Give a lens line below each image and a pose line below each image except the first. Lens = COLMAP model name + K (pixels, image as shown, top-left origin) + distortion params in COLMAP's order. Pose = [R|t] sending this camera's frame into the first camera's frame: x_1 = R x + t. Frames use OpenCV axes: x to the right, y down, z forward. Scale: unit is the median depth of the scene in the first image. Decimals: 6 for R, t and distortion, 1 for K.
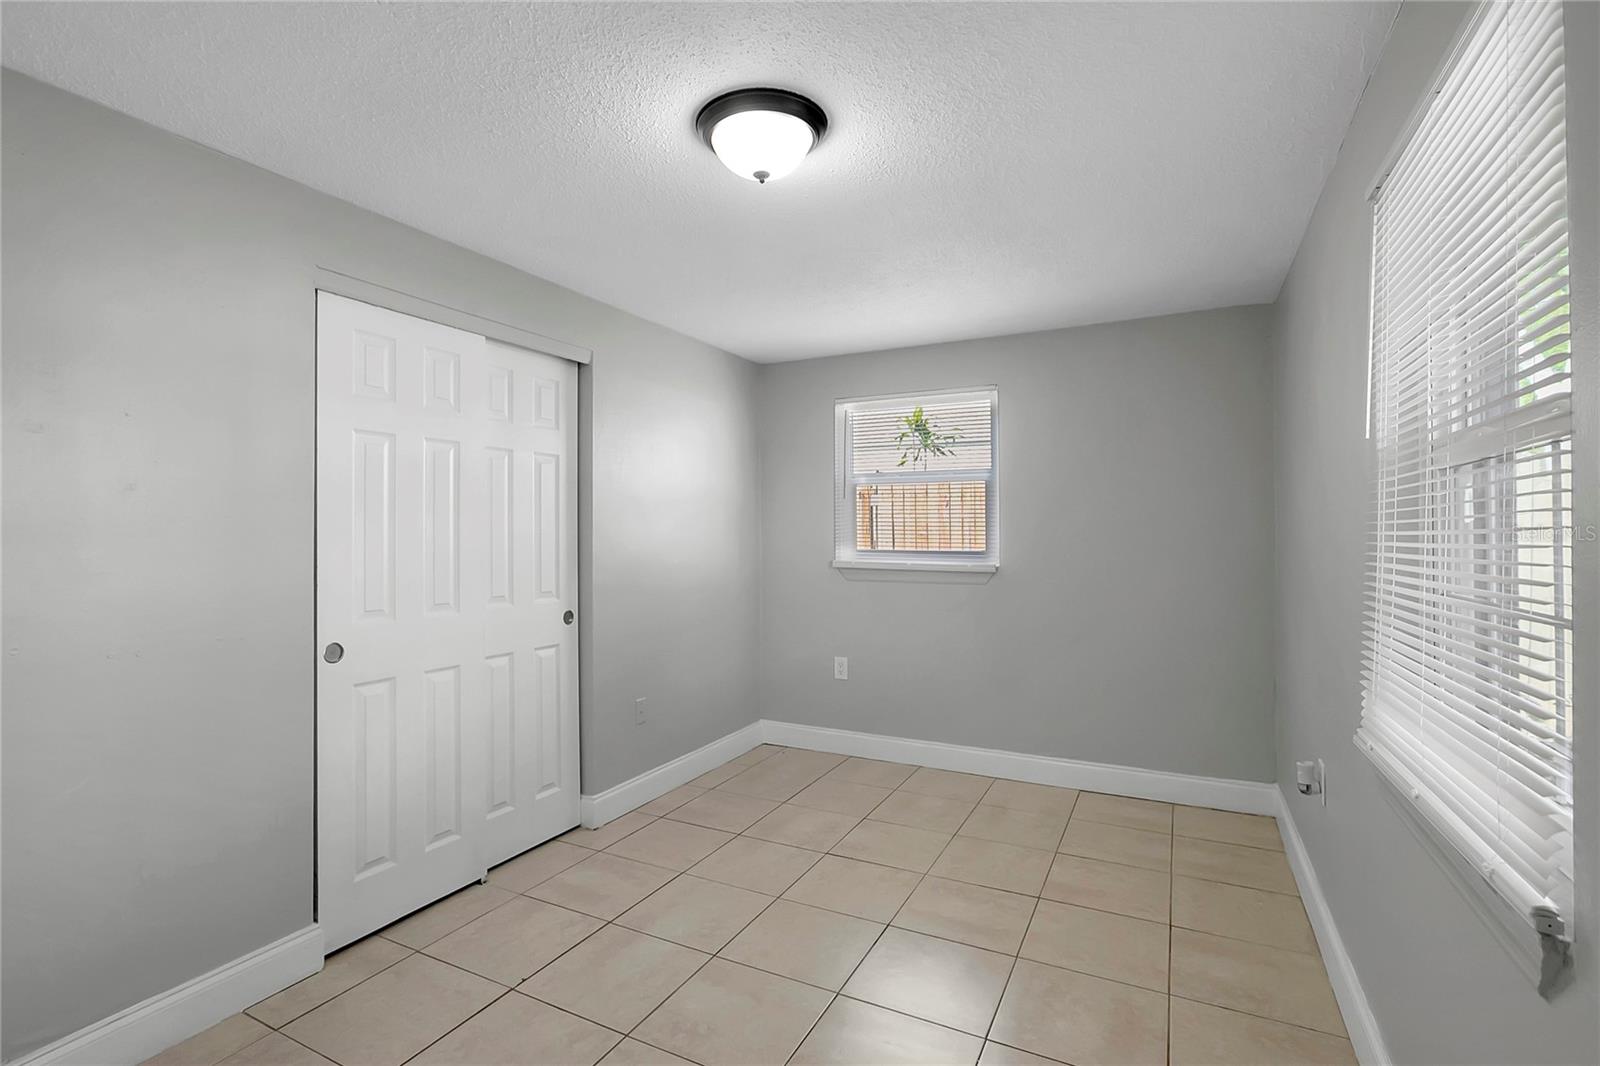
lens RADIAL K [[749.0, 0, 795.1], [0, 749.0, 532.1], [0, 0, 1]] dist [-0.029846, 0.016977]
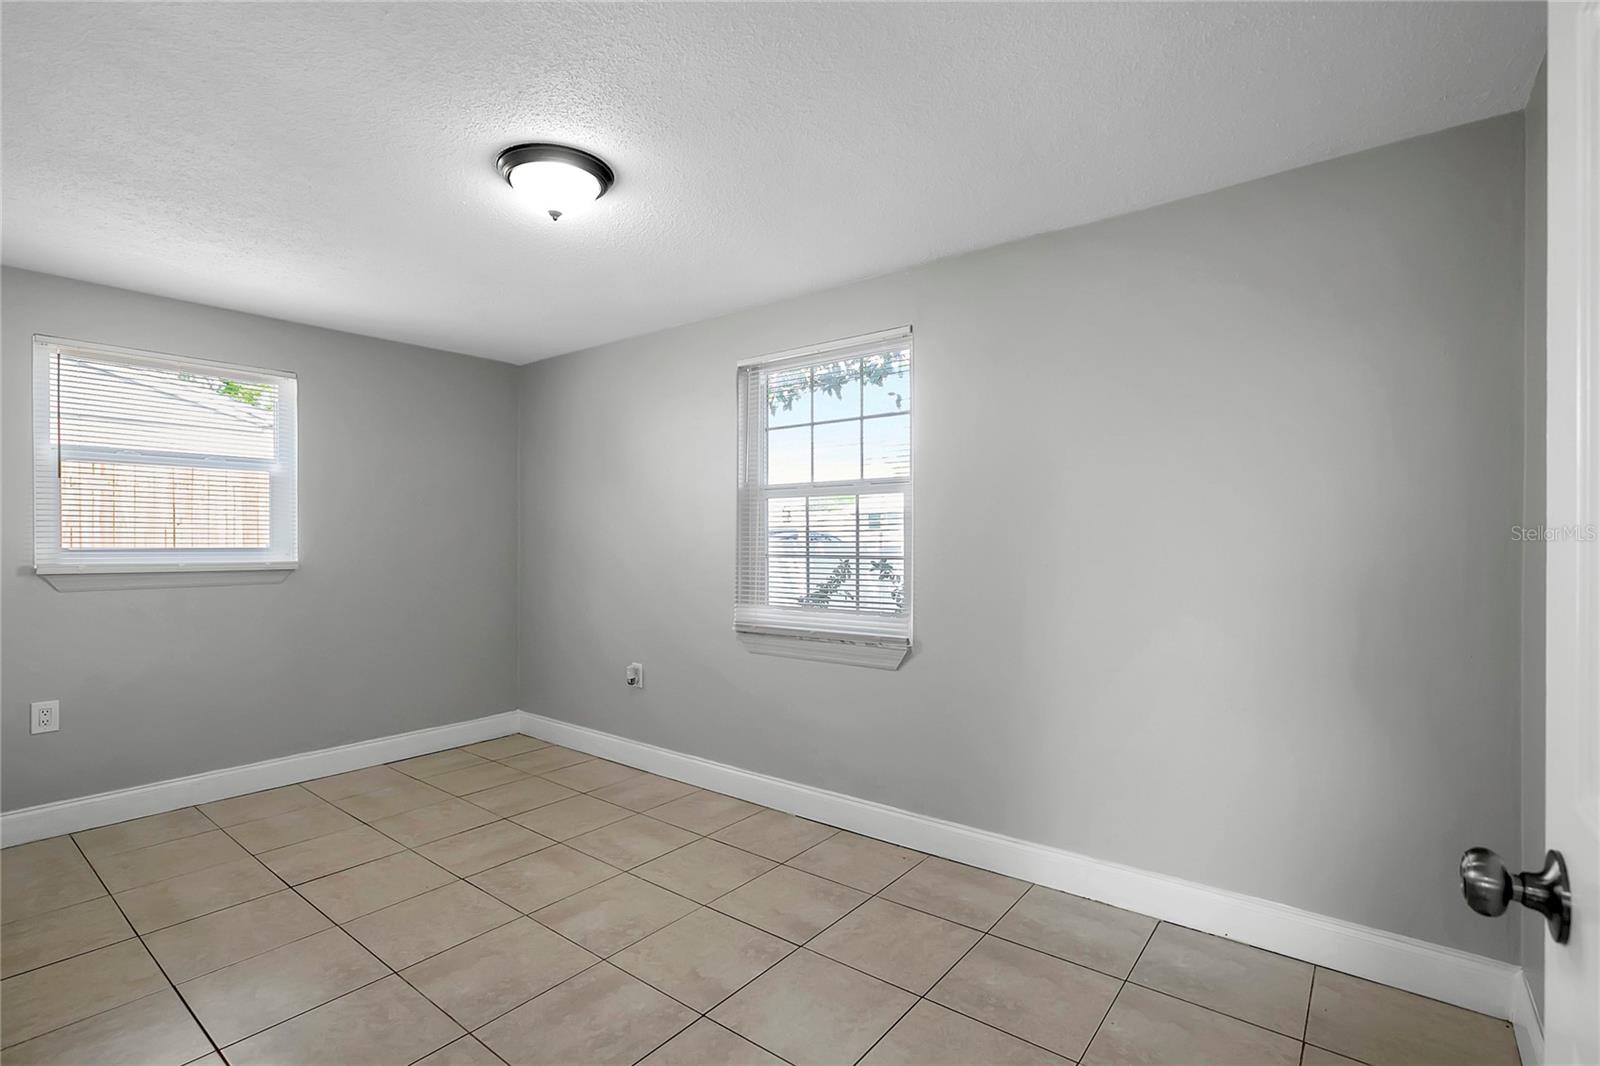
lens RADIAL K [[737.9, 0, 794.5], [0, 737.9, 542.5], [0, 0, 1]] dist [-0.025601, 0.000258]
pose [[0.179919, -0.004062, 0.983673, -0.663168], [-0.000916, 0.999990, 0.004297, 0.018369], [-0.983681, -0.001674, 0.179913, 0.249914]]
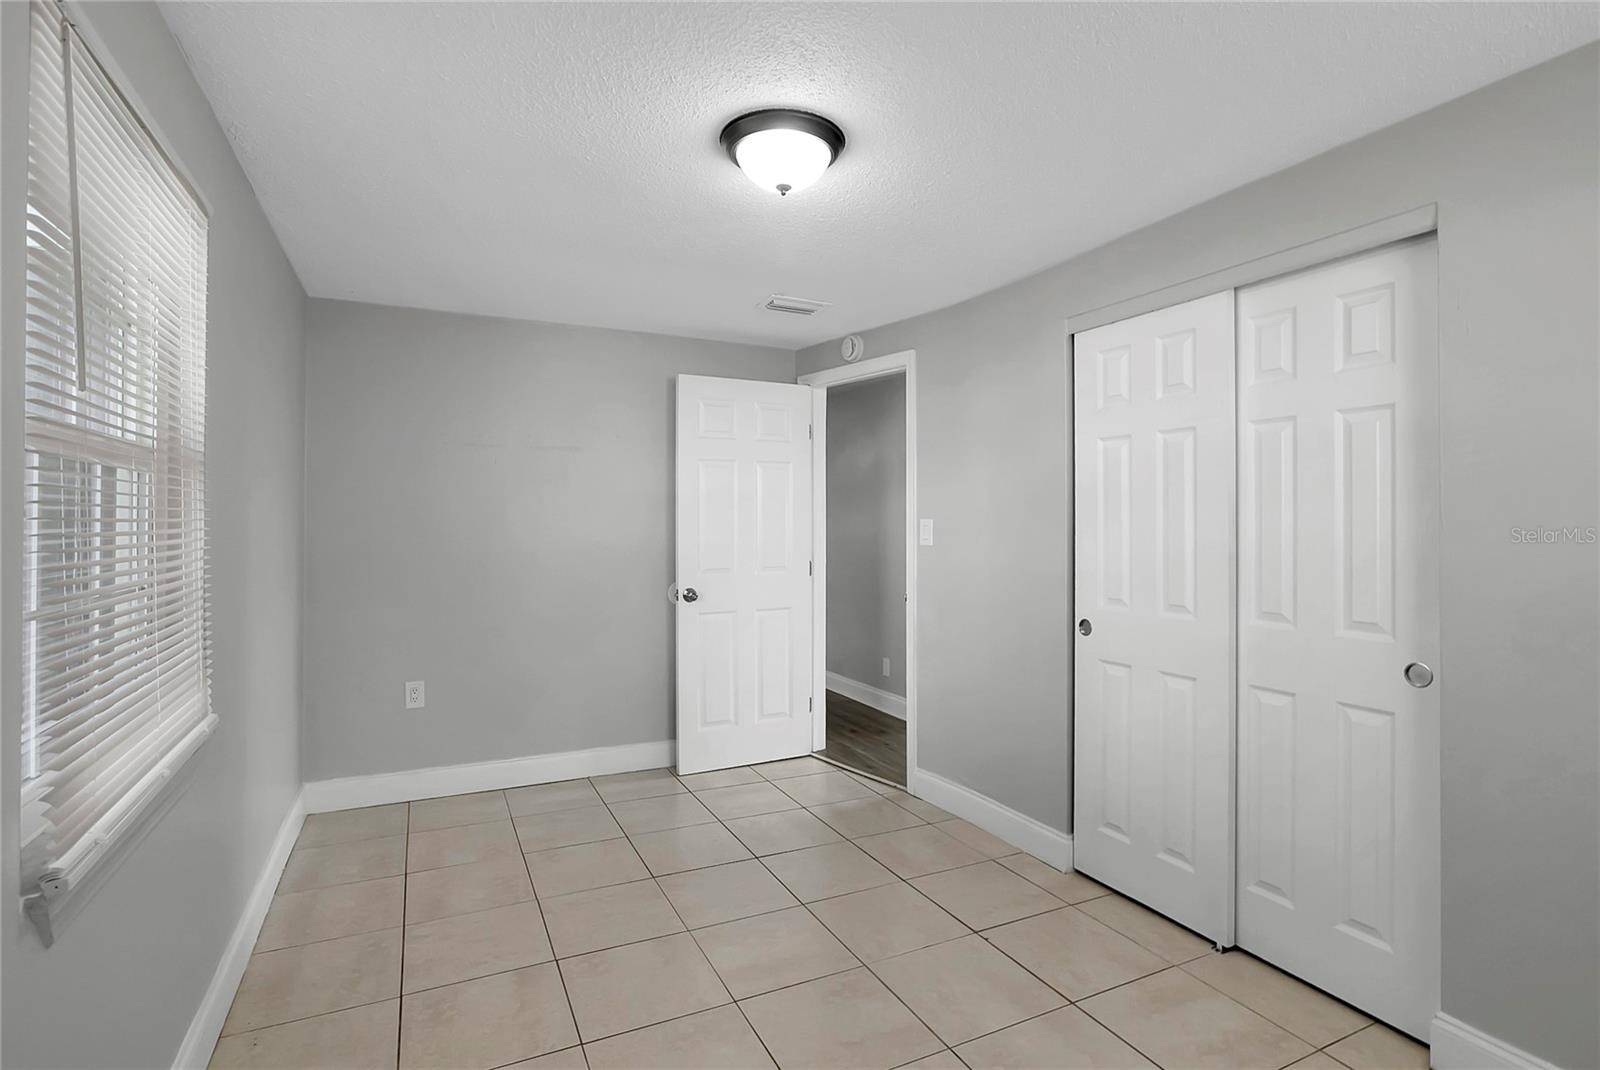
lens RADIAL K [[777.7, 0, 805.7], [0, 777.7, 524.4], [0, 0, 1]] dist [0.015411, 0.000134]
pose [[-0.585040, 0.000397, -0.811004, 0.490701], [0.000348, 1.000000, 0.000239, -0.004854], [0.811004, -0.000142, -0.585040, 0.991028]]
